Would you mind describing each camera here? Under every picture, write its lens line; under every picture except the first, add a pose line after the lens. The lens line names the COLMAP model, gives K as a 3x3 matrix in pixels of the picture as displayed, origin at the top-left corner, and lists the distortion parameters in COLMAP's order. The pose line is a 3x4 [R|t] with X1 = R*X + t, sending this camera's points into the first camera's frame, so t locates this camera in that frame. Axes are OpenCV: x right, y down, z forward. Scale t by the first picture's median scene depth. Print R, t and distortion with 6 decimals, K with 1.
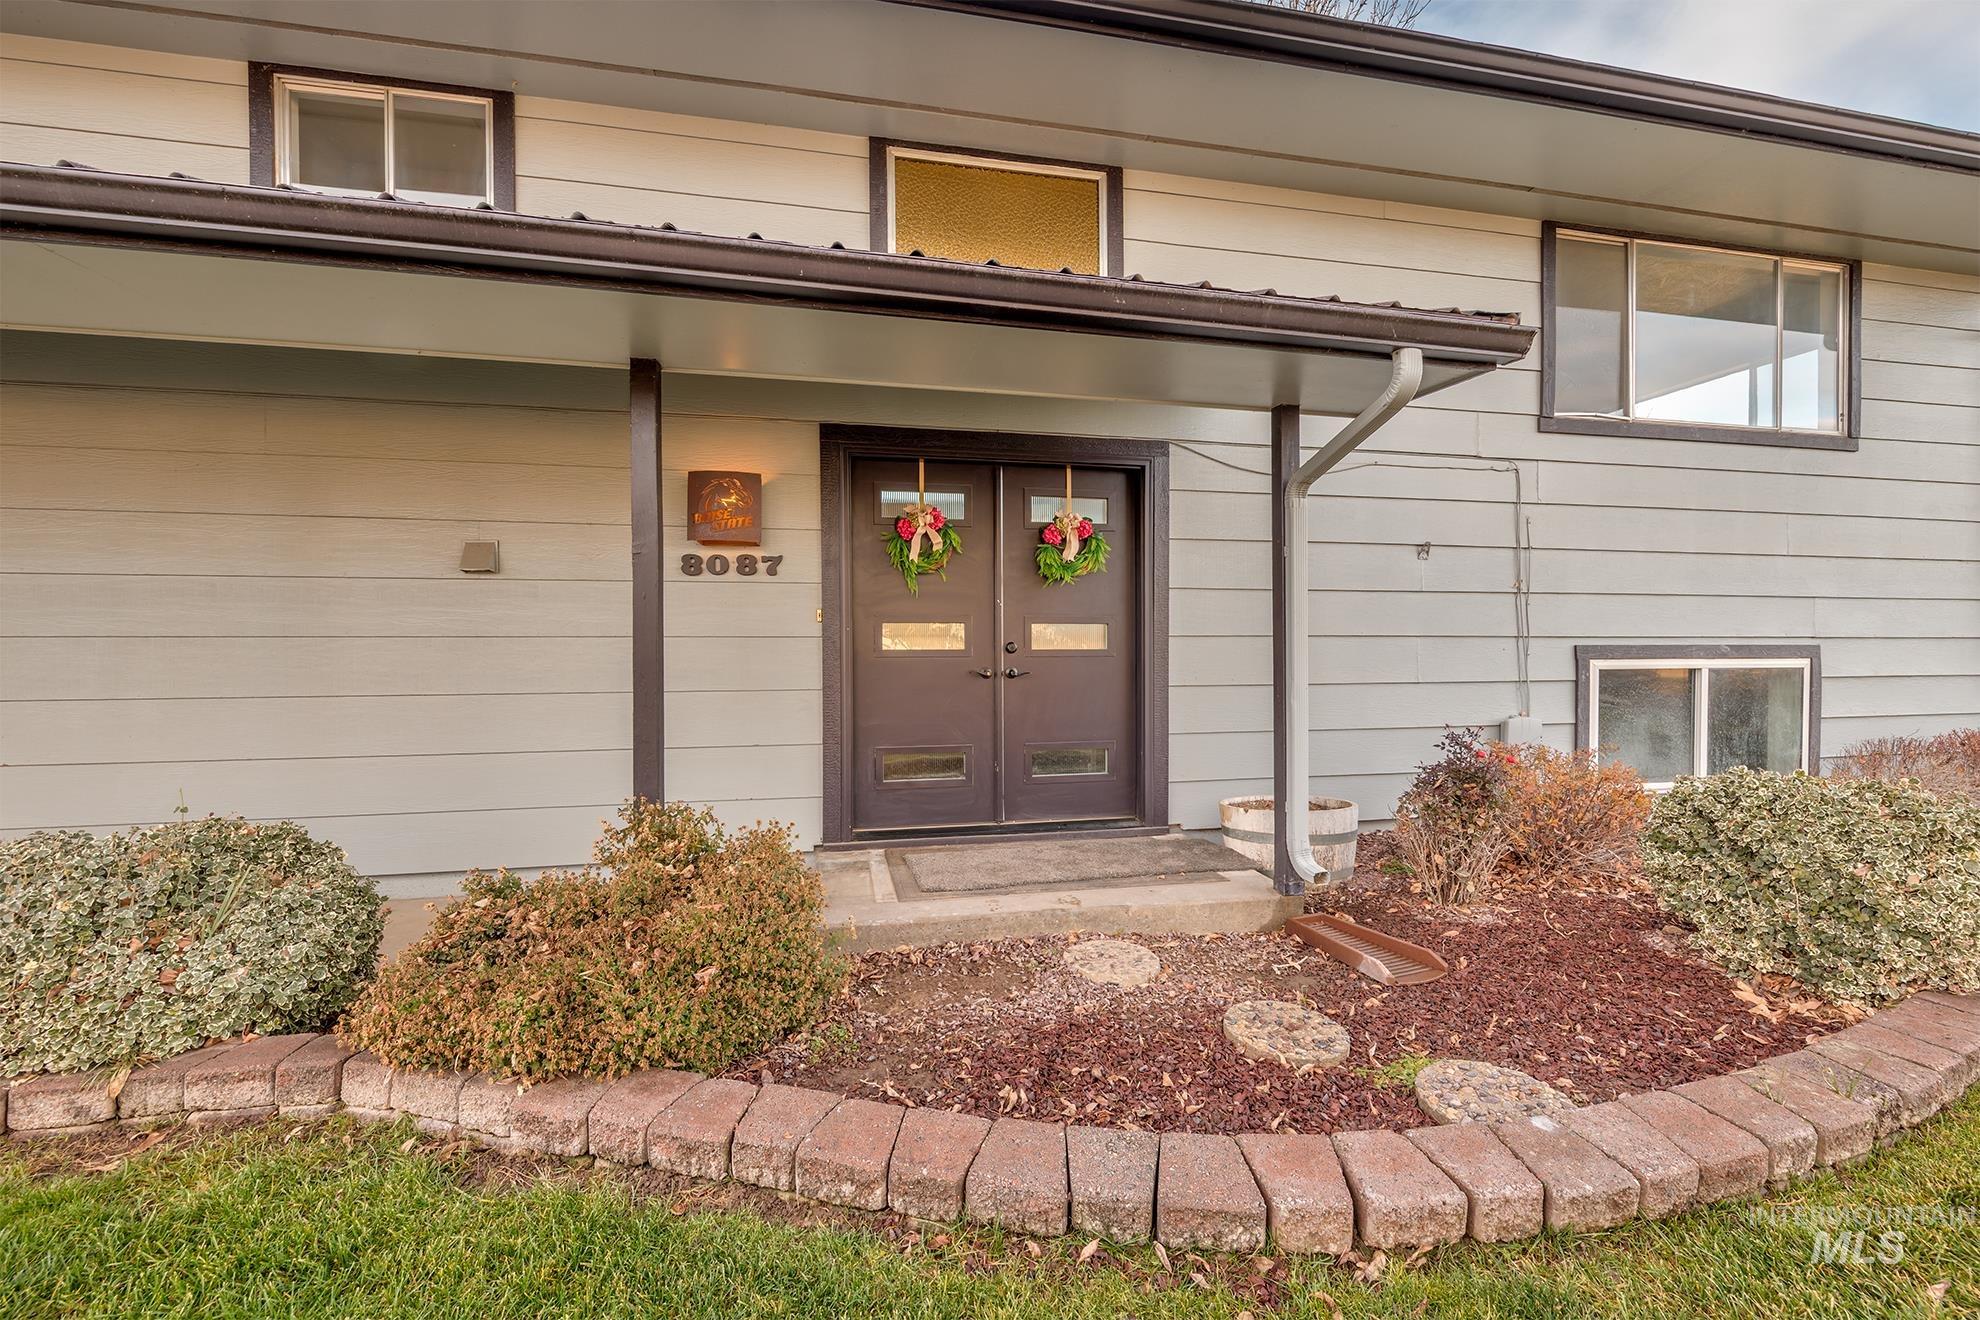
lens RADIAL K [[819.1, 0, 990.0], [0, 819.1, 660.0], [0, 0, 1]] dist [0.000132, -0.000291]
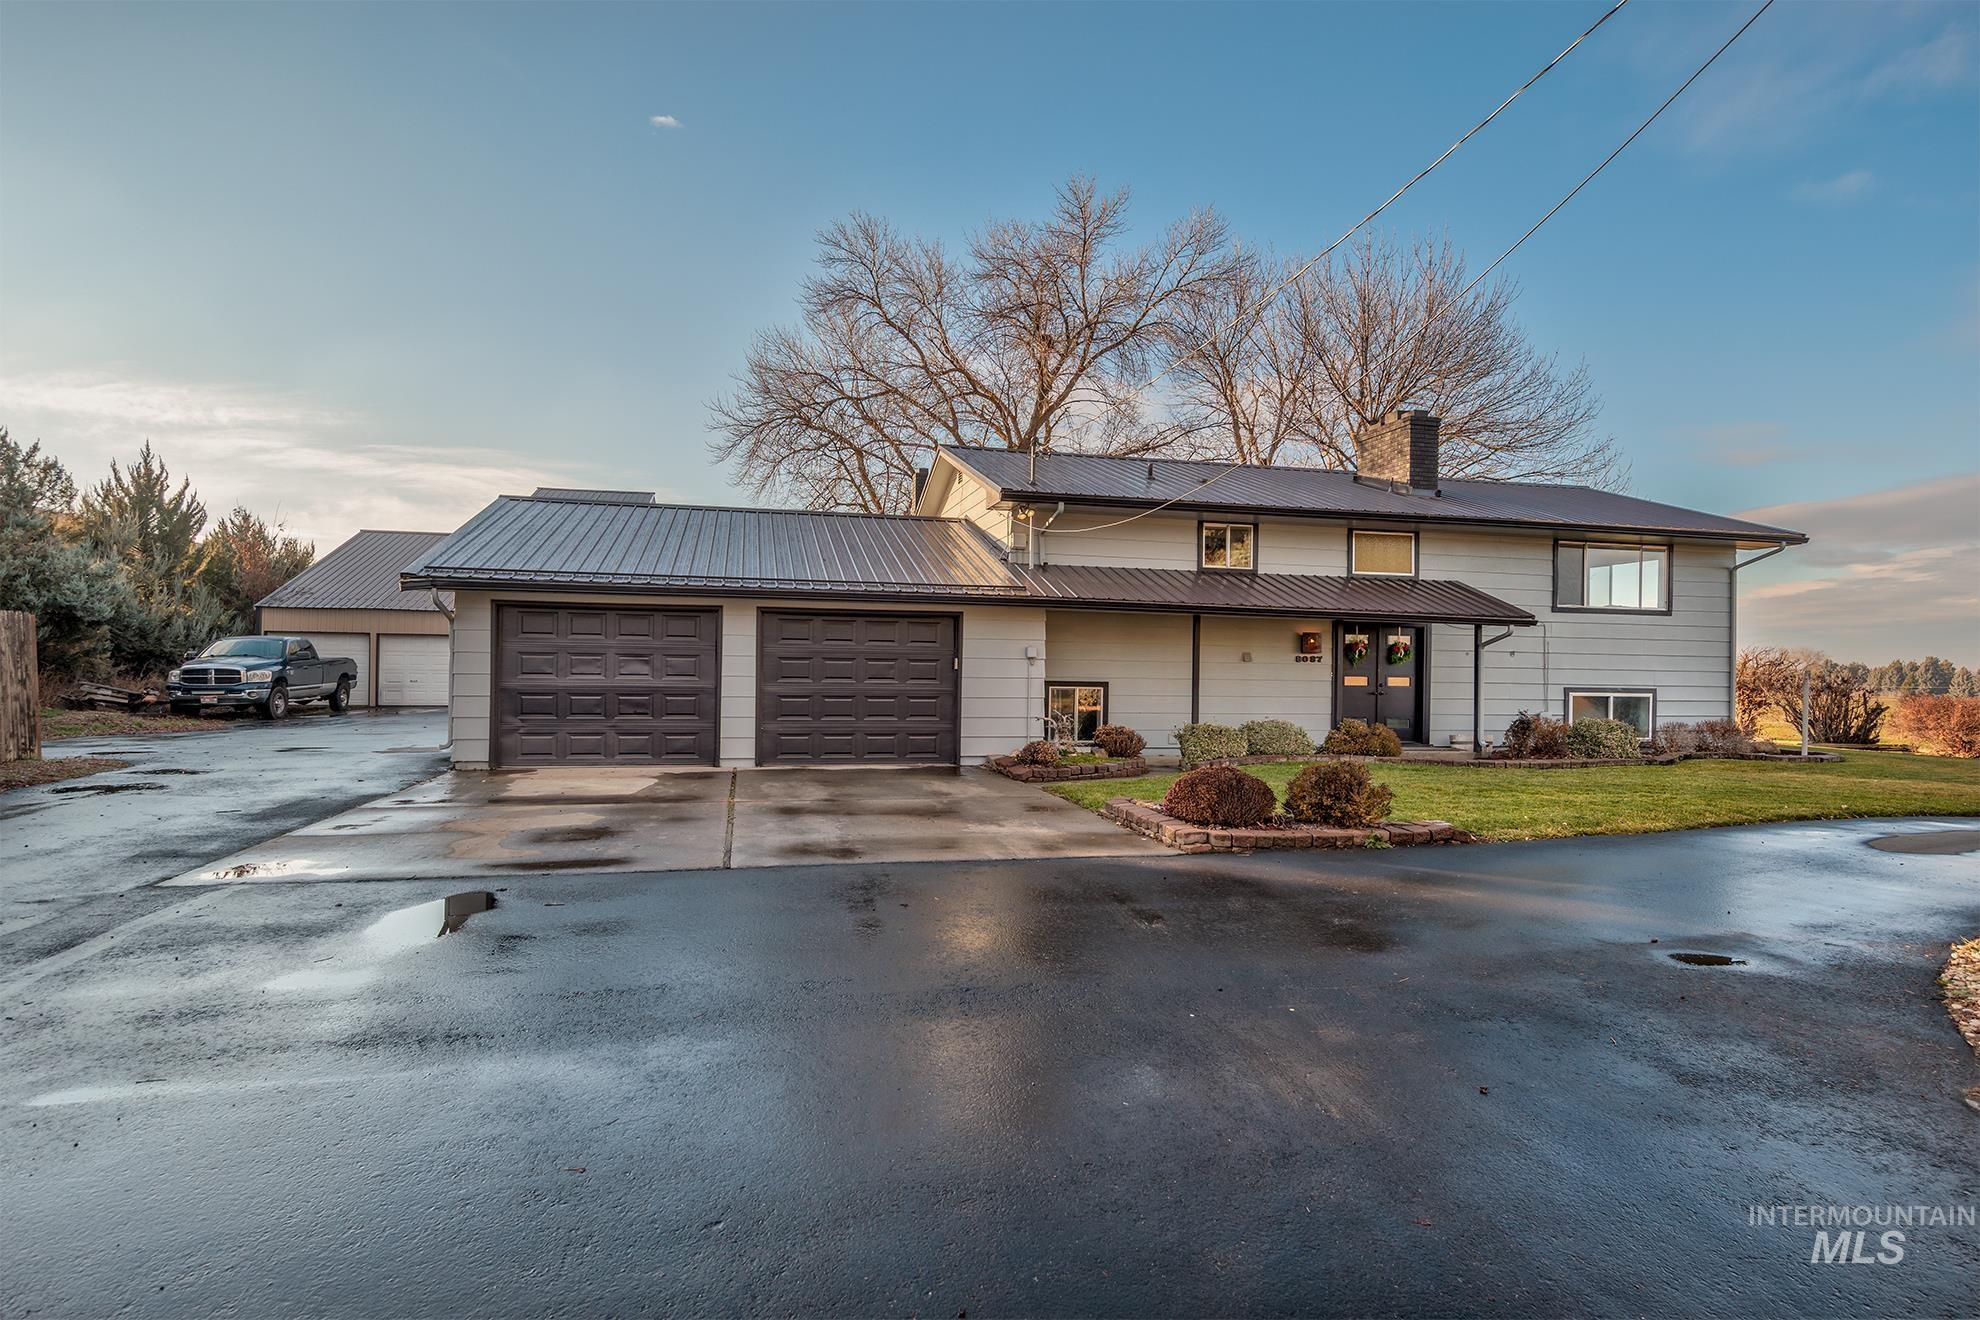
lens RADIAL K [[1005.1, 0, 990.0], [0, 1005.1, 660.0], [0, 0, 1]] dist [0.001947, 0.000609]
pose [[0.999318, 0.023057, 0.028856, -1.568055], [-0.022879, 0.999717, -0.006484, -0.050732], [-0.028997, 0.005819, 0.999563, -2.768928]]
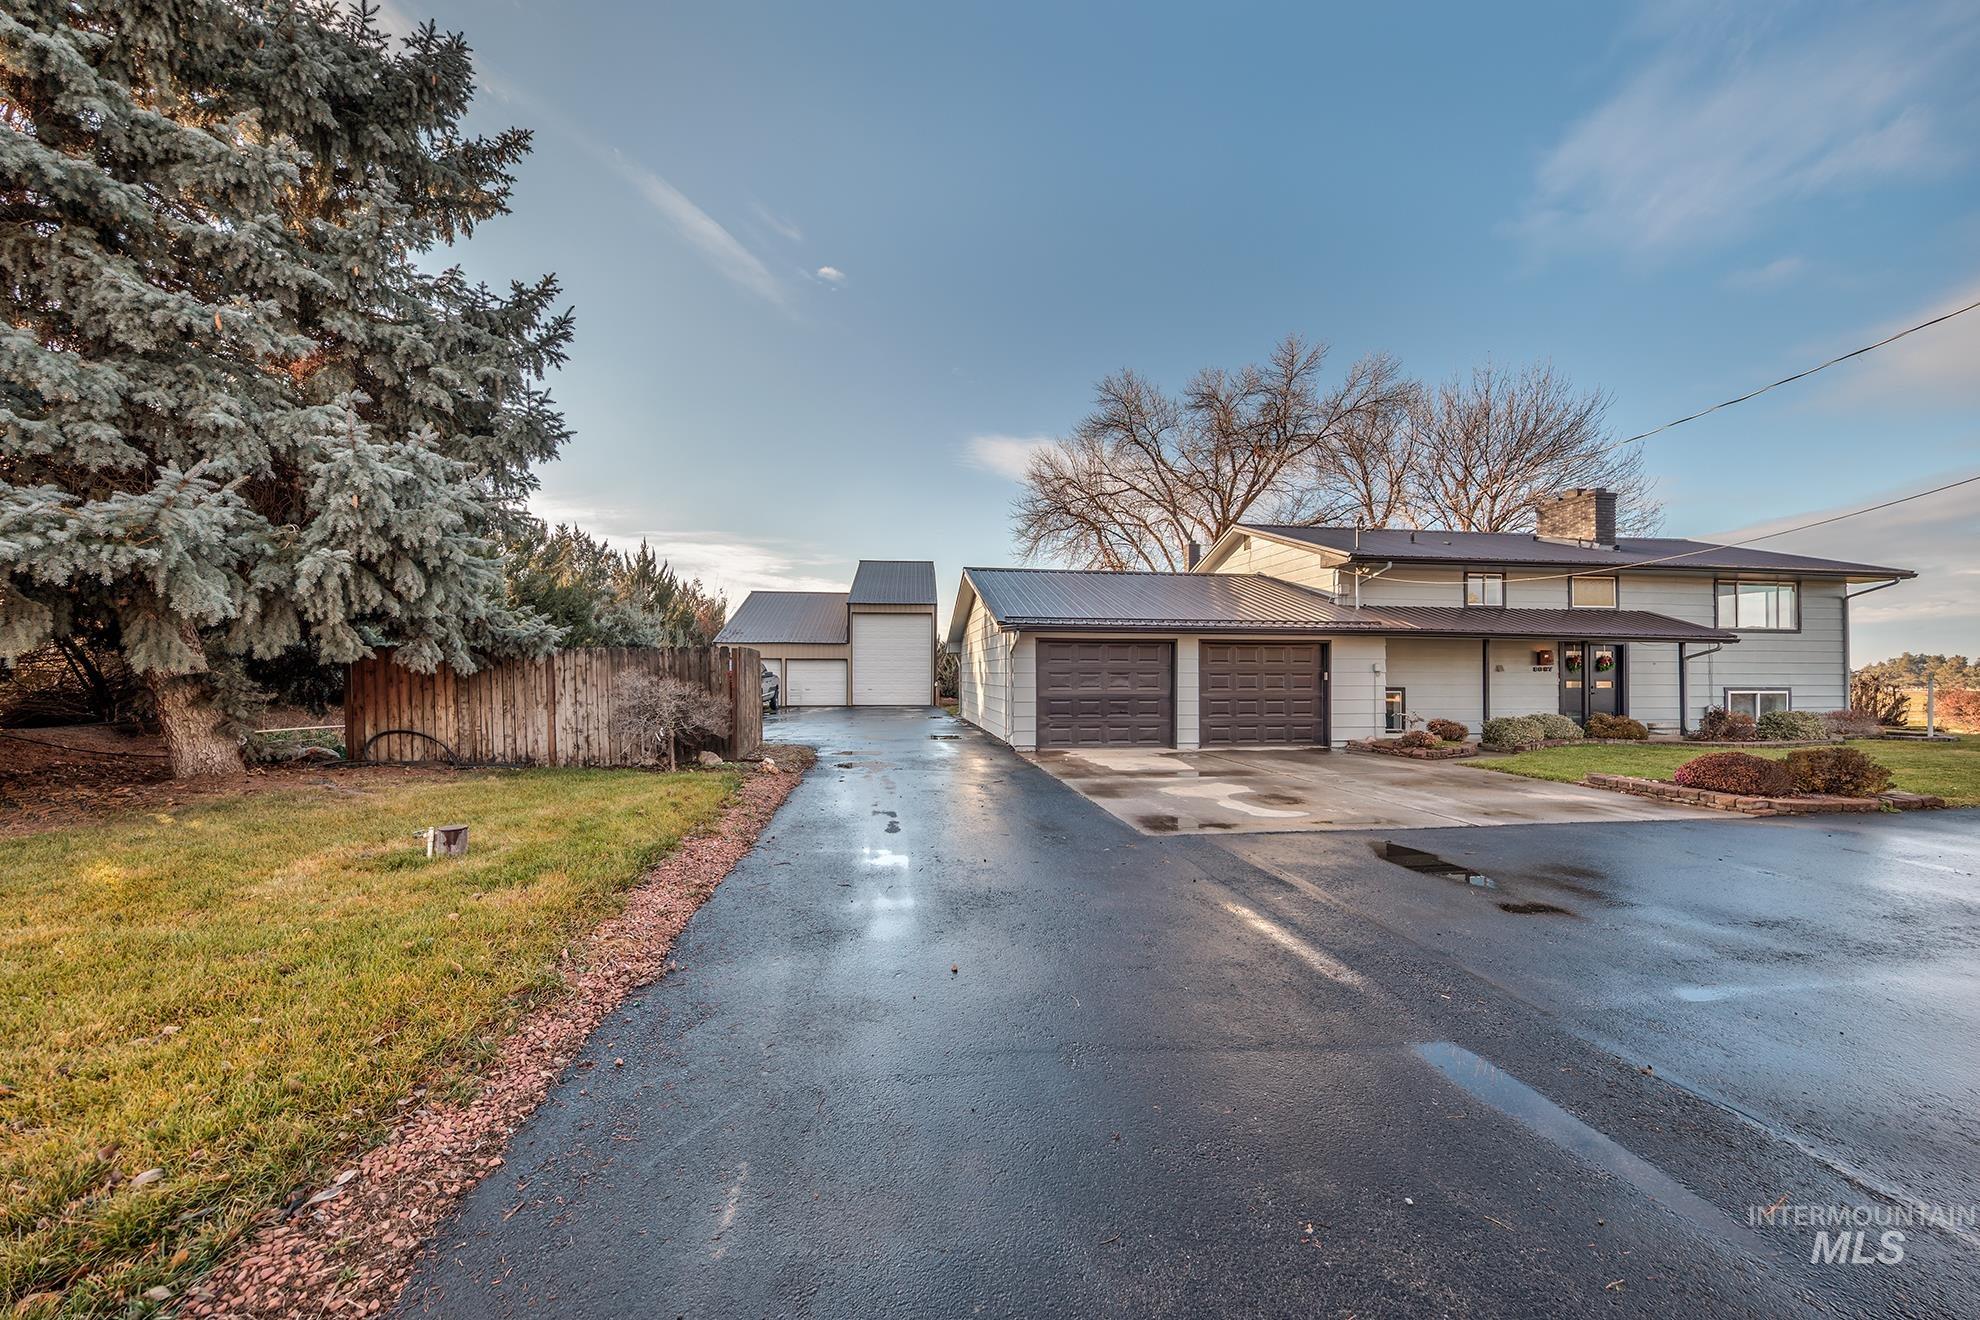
lens RADIAL K [[686.5, 0, 990.0], [0, 686.5, 660.0], [0, 0, 1]] dist [0.000429, -0.003615]
pose [[0.997690, 0.009724, -0.067225, -2.879706], [-0.010955, 0.999778, -0.017971, -0.058207], [0.067036, 0.018666, 0.997576, -2.795455]]
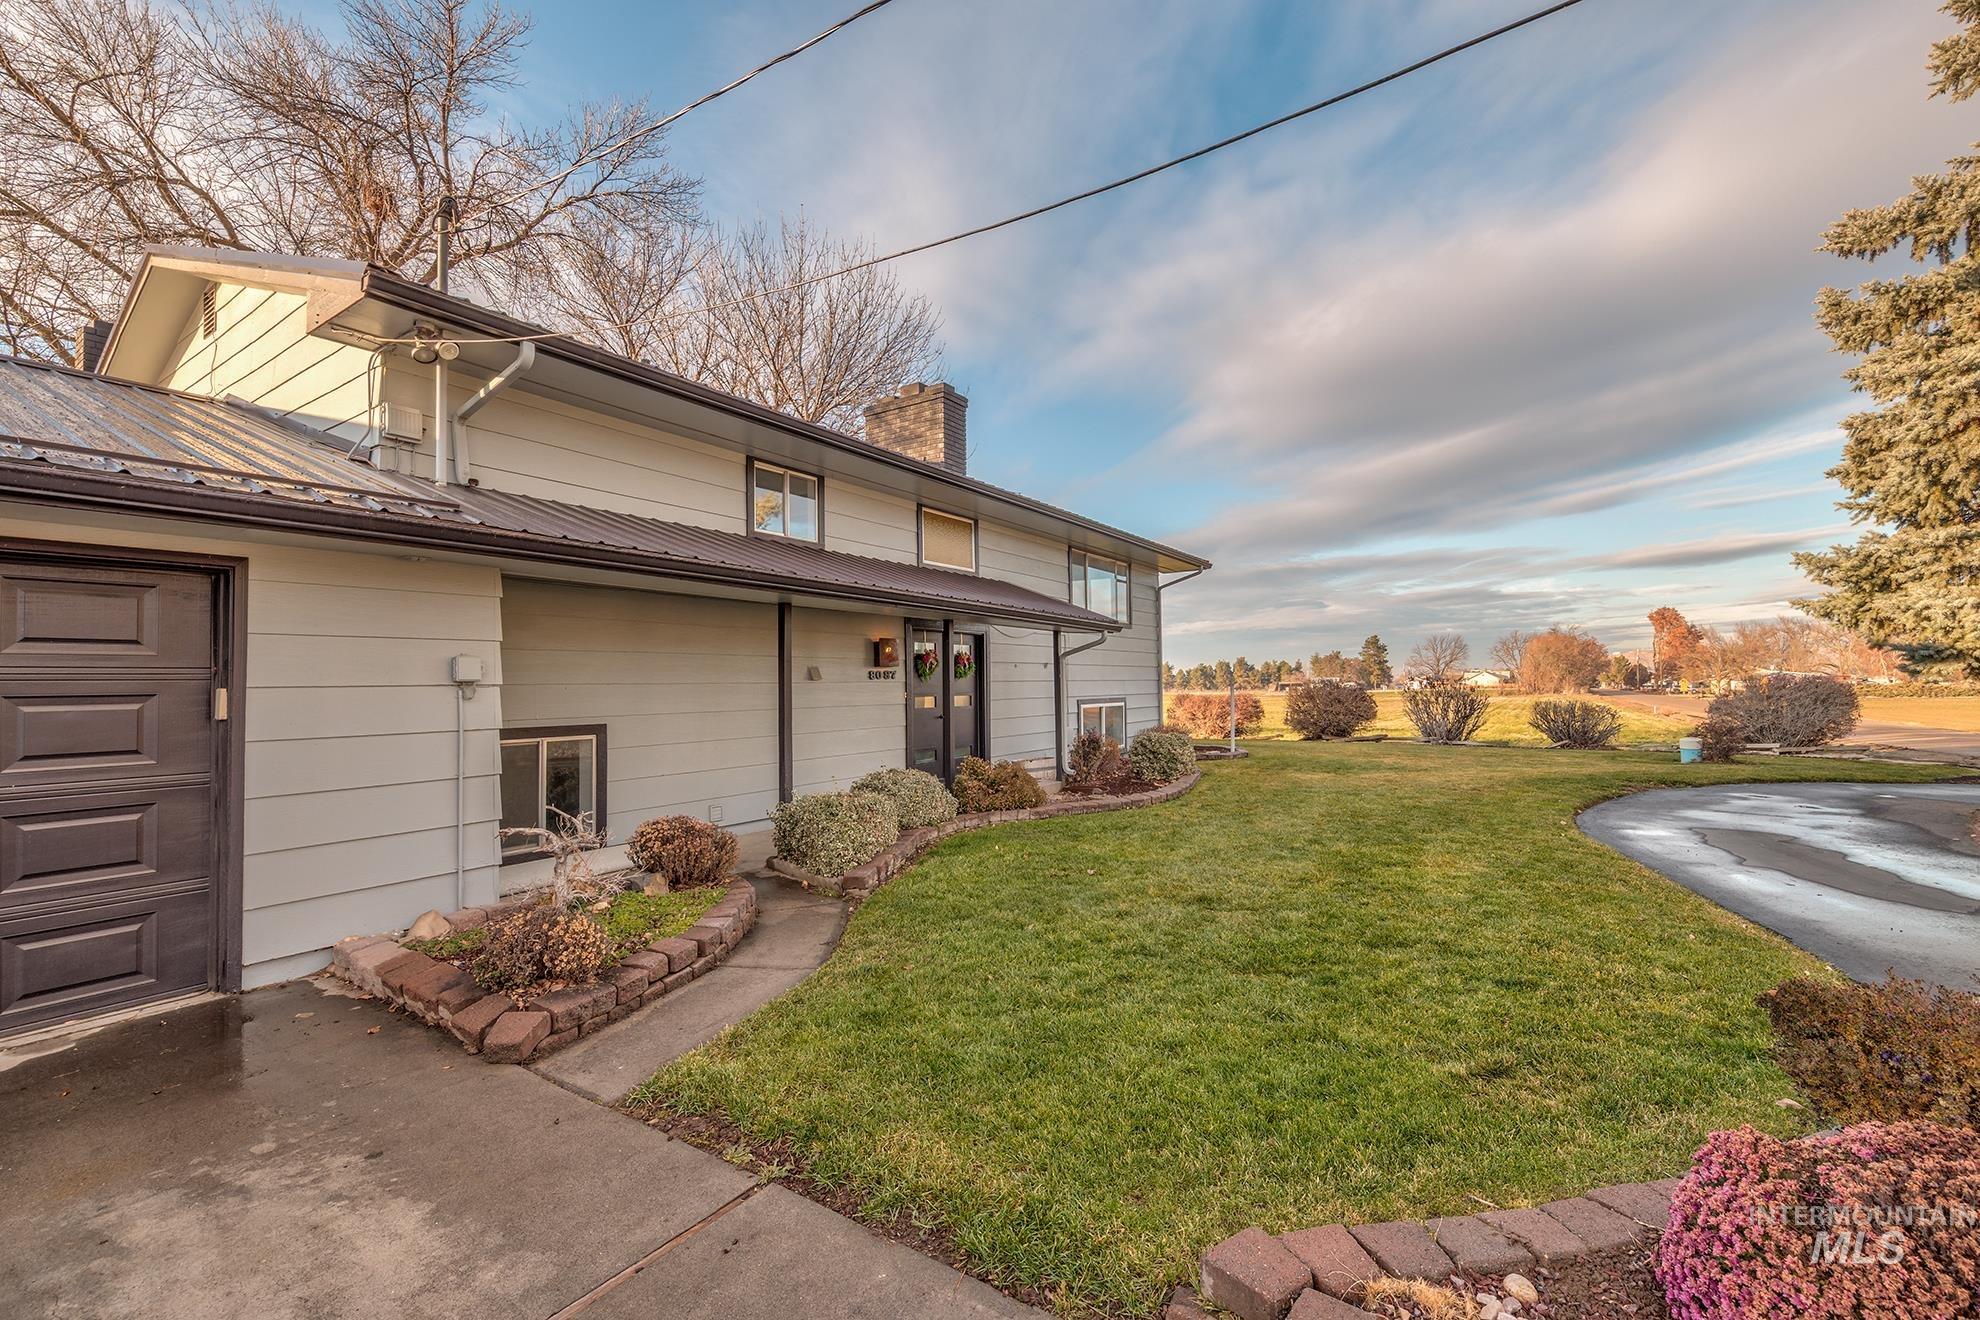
lens RADIAL K [[819.1, 0, 990.0], [0, 819.1, 660.0], [0, 0, 1]] dist [0.000132, -0.000291]
pose [[0.712976, 0.017211, 0.700977, -1.612003], [0.010356, 0.999331, -0.035069, -0.065286], [-0.701112, 0.032262, 0.712321, -0.851963]]
